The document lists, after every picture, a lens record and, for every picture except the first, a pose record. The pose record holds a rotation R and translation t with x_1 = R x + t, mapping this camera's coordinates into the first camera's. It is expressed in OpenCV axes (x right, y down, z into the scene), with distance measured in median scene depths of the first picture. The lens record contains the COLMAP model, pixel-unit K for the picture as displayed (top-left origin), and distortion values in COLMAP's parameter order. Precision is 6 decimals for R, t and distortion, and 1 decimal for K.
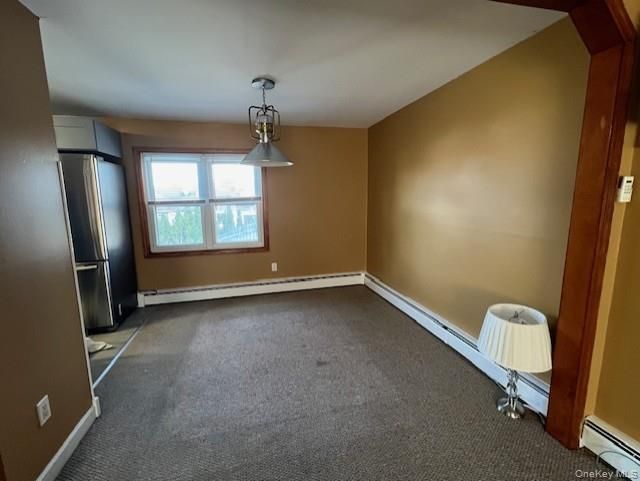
lens RADIAL K [[263.3, 0, 320.0], [0, 263.3, 240.5], [0, 0, 1]] dist [-0.000531, 0.000044]
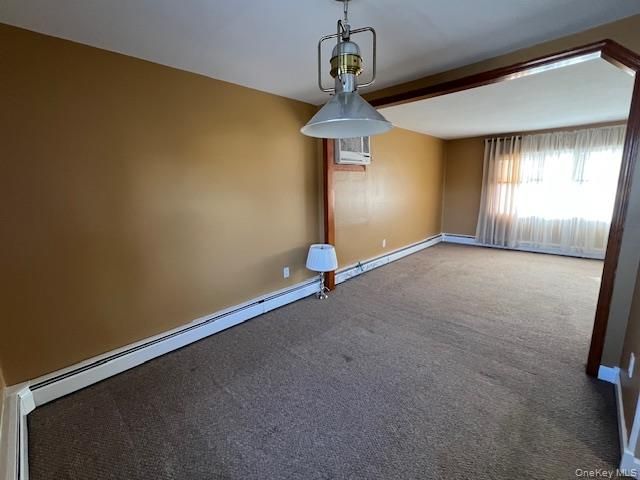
lens RADIAL K [[263.3, 0, 320.0], [0, 263.3, 240.0], [0, 0, 1]] dist [-0.000531, 0.000044]
pose [[-0.540817, -0.126529, 0.831569, -0.639128], [0.148274, 0.958799, 0.242319, -0.195263], [-0.827969, 0.254351, -0.499774, 1.330148]]
